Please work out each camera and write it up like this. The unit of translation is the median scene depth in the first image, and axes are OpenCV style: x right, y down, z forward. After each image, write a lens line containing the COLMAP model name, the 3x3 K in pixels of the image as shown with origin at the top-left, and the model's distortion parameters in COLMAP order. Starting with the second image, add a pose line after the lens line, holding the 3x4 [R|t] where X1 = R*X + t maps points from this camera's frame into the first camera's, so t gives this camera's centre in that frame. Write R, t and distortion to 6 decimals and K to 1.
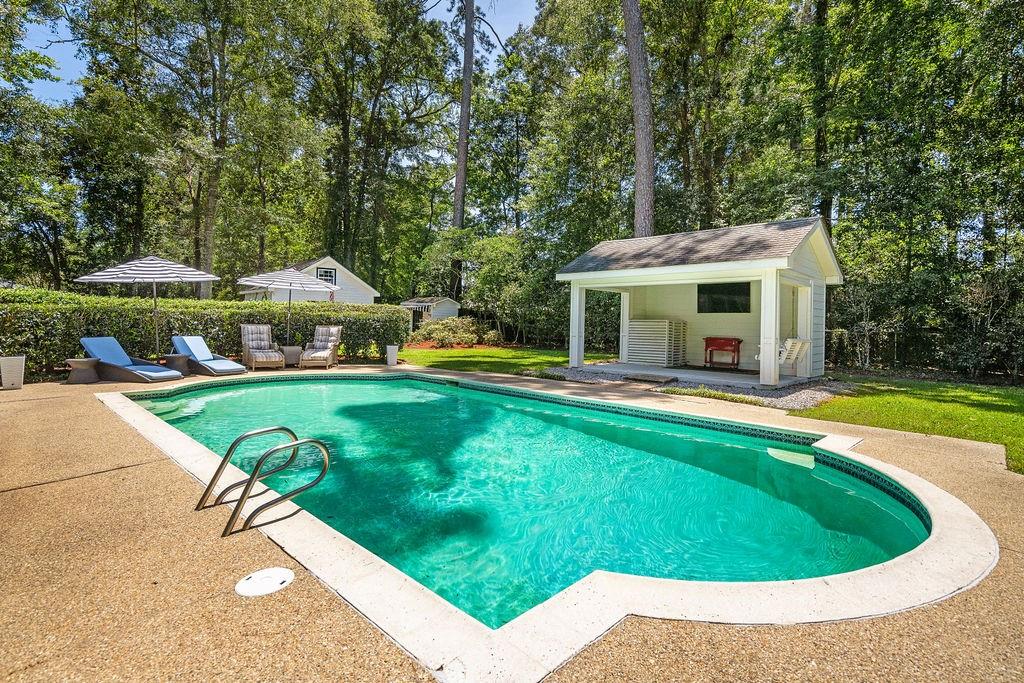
lens RADIAL K [[566.1, 0, 510.1], [0, 566.1, 330.5], [0, 0, 1]] dist [0.003204, 0.001136]
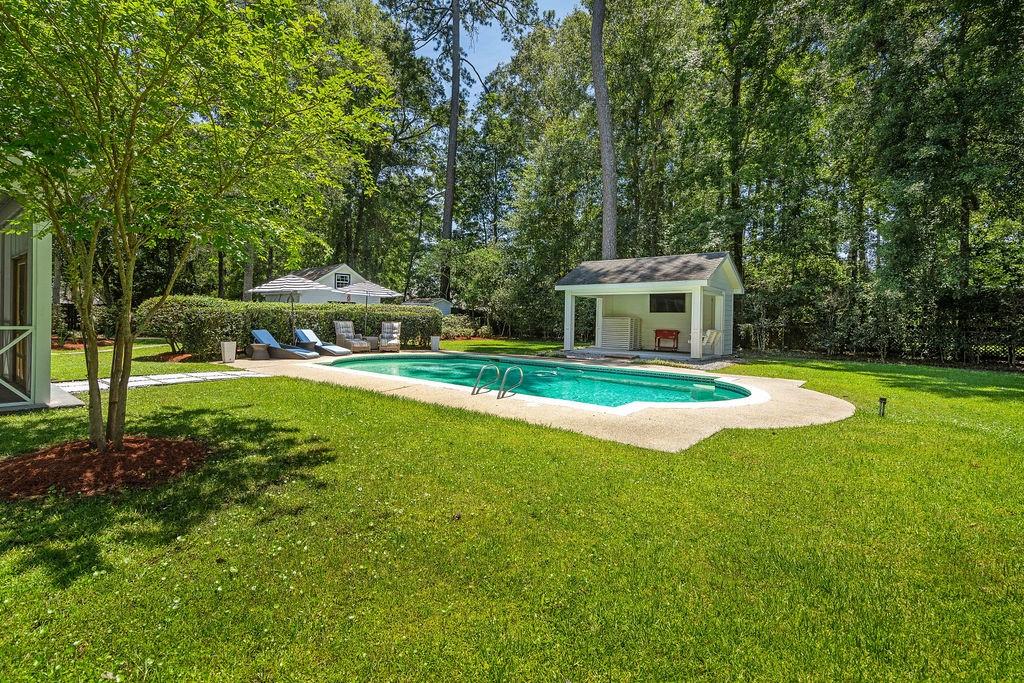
lens RADIAL K [[559.9, 0, 512.0], [0, 559.9, 341.5], [0, 0, 1]] dist [-0.001344, -0.000186]
pose [[0.994816, -0.004698, 0.101587, -0.145924], [0.002058, 0.999658, 0.026083, 0.003921], [-0.101675, -0.025738, 0.994485, -0.342332]]
